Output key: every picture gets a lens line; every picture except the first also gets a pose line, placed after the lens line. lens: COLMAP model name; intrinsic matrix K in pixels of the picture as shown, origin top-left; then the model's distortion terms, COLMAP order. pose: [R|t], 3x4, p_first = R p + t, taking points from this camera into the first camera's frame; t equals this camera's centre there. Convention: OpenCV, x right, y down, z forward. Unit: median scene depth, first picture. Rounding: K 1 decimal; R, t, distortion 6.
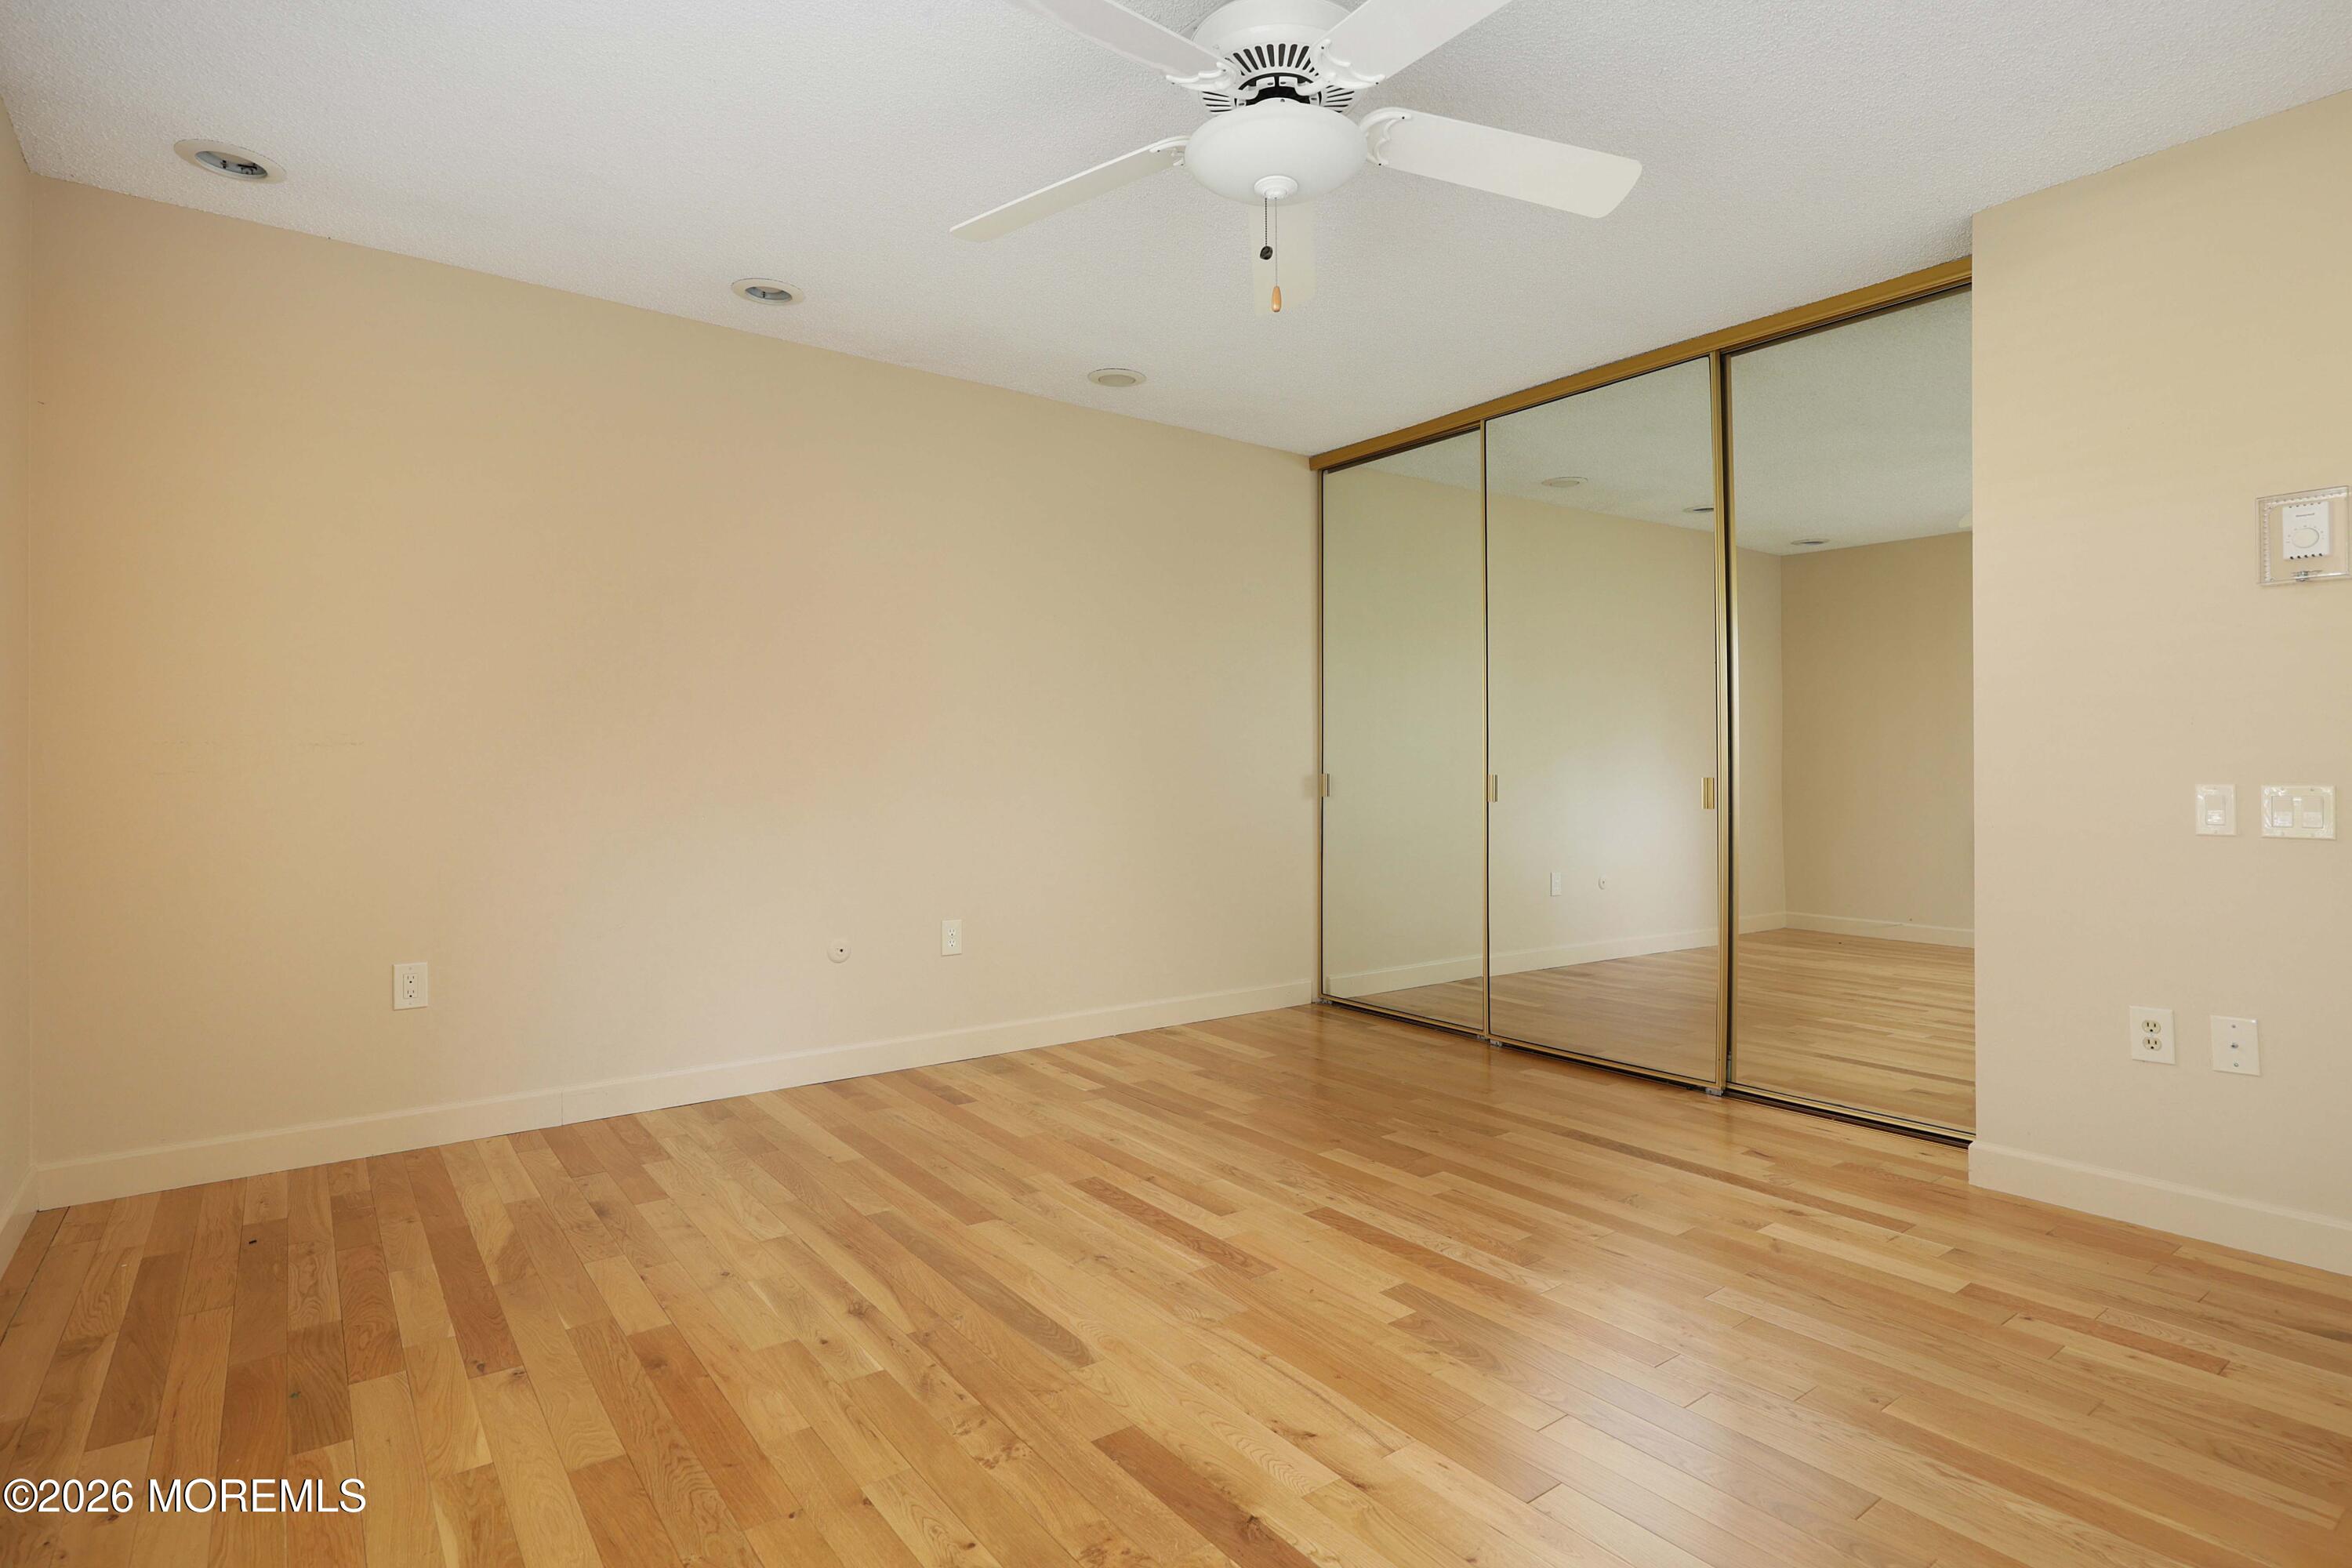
lens RADIAL K [[1191.5, 0, 1191.3], [0, 1191.5, 764.3], [0, 0, 1]] dist [-0.005516, 0.000036]
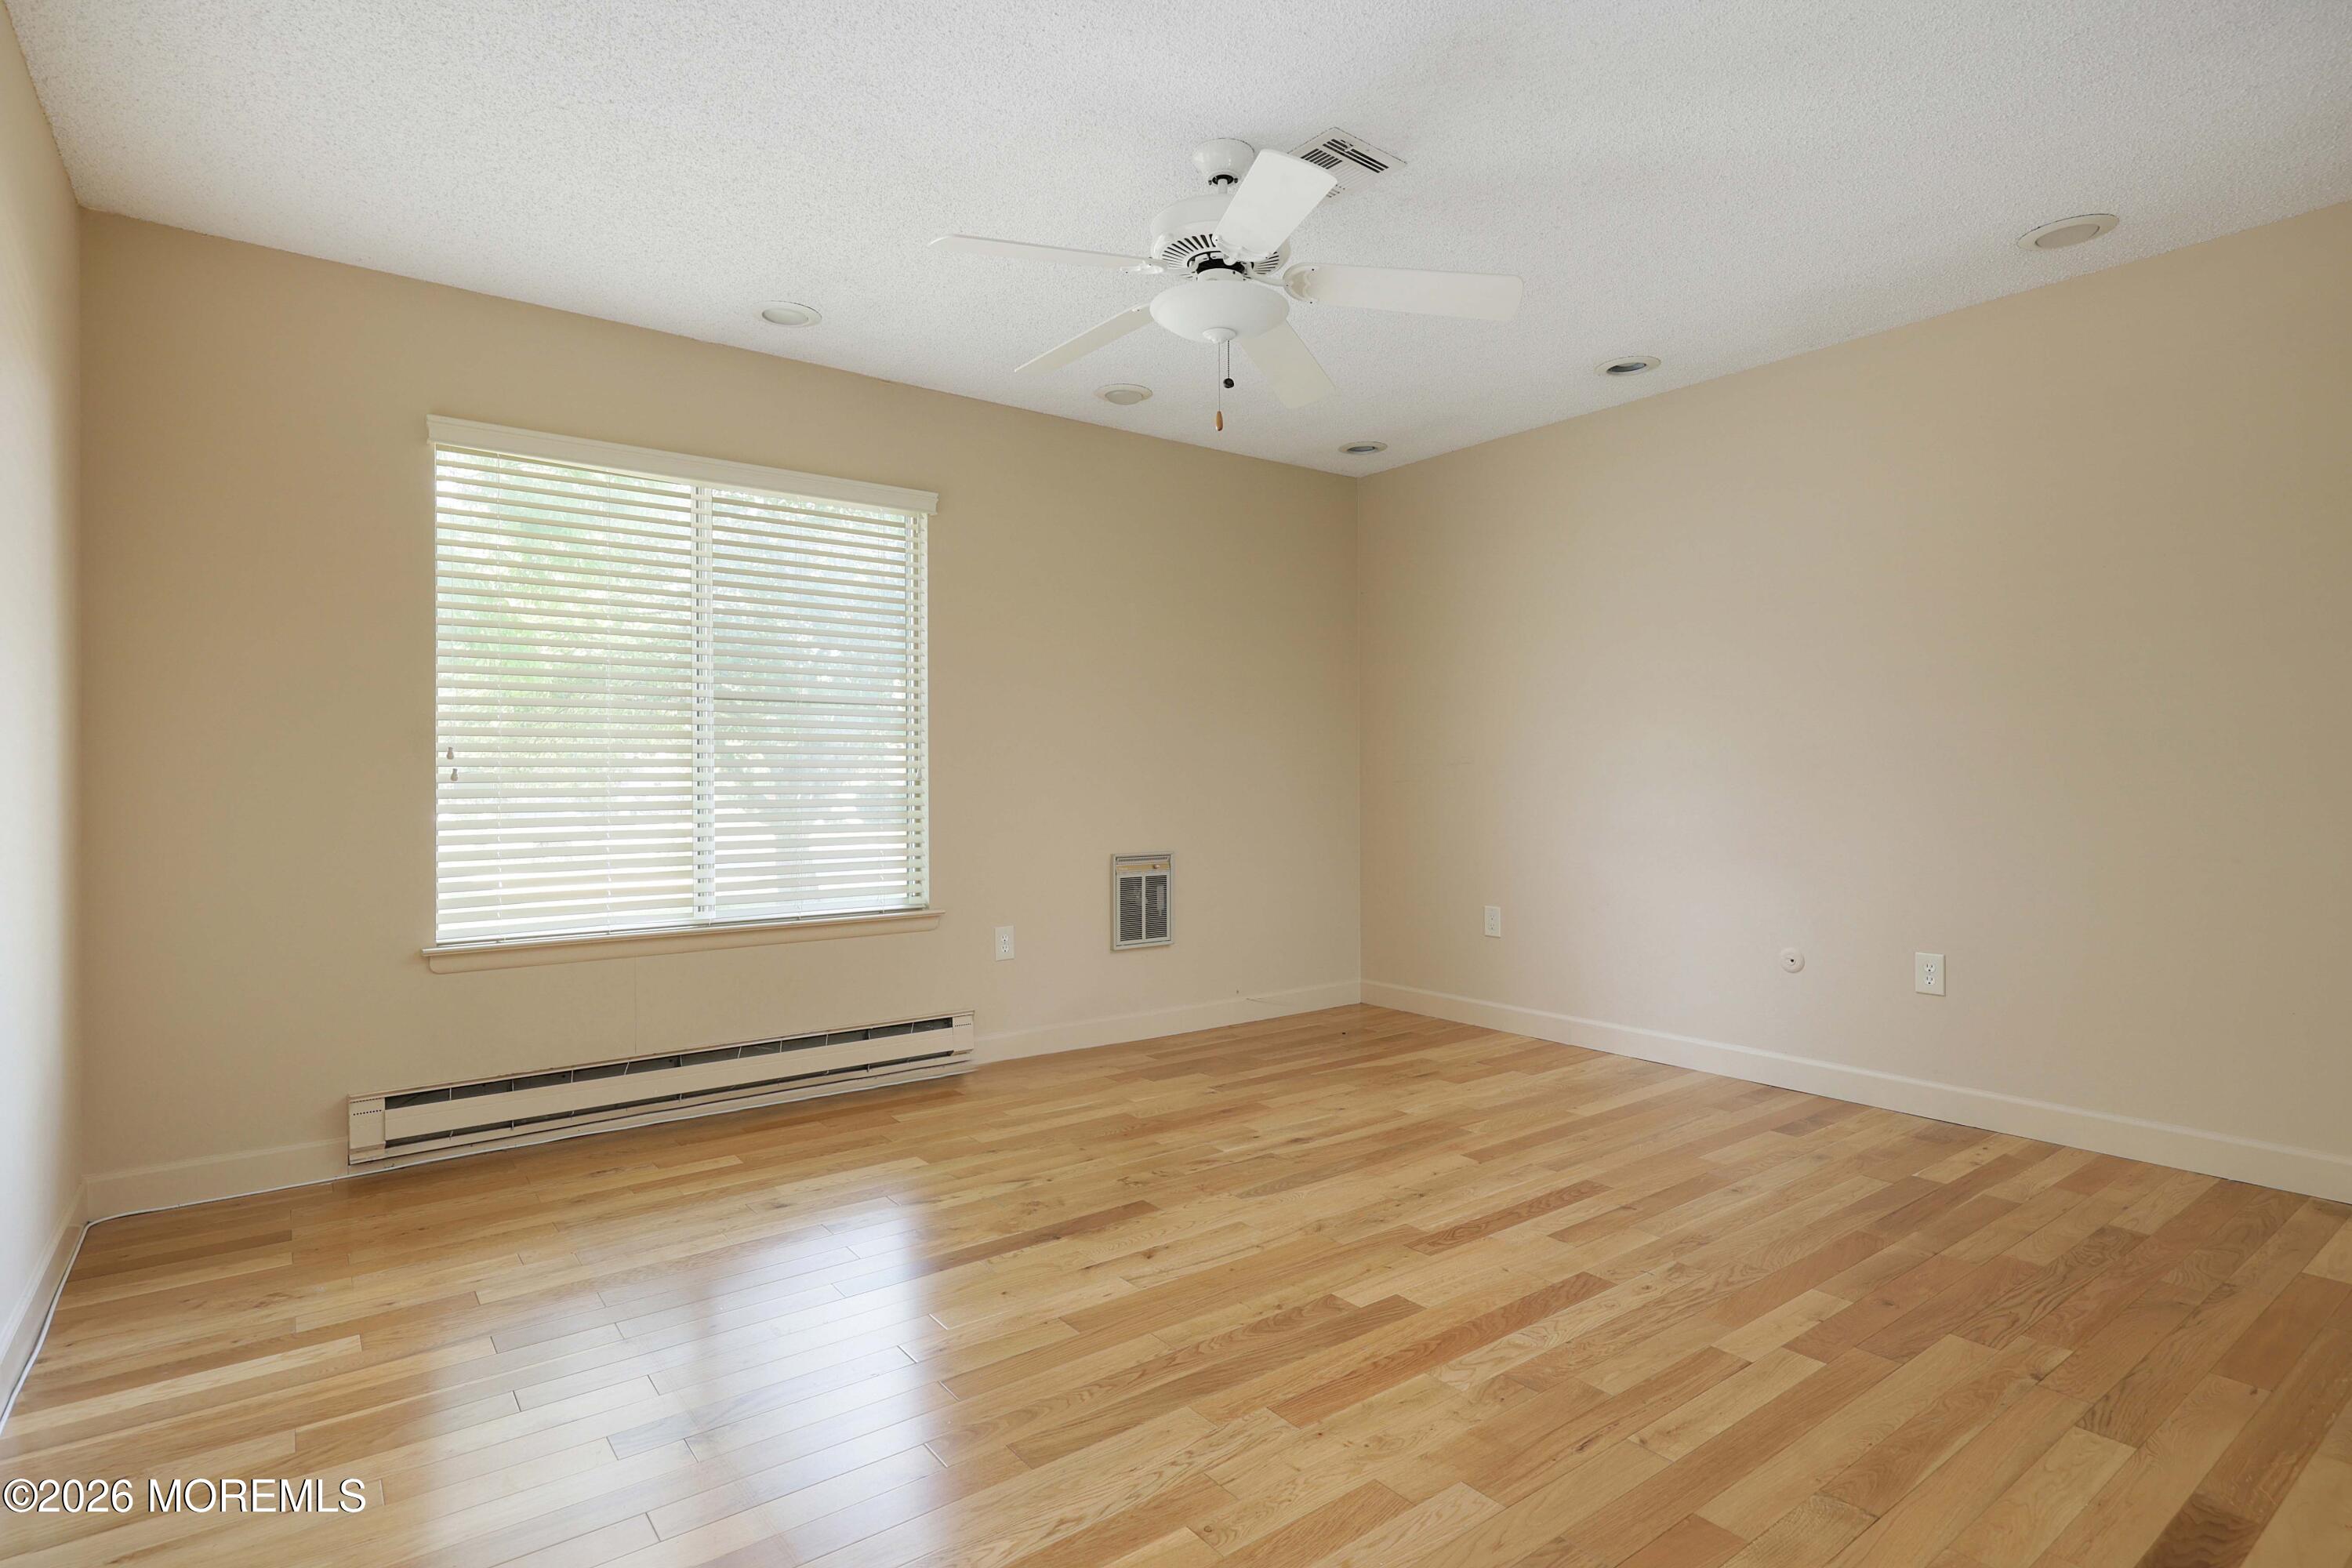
lens RADIAL K [[1191.5, 0, 1156.8], [0, 1191.5, 788.0], [0, 0, 1]] dist [-0.005516, 0.000036]
pose [[-0.015232, 0.012305, -0.999808, 0.992968], [0.006965, 0.999901, 0.012200, -0.004849], [0.999860, -0.006778, -0.015316, 0.684201]]
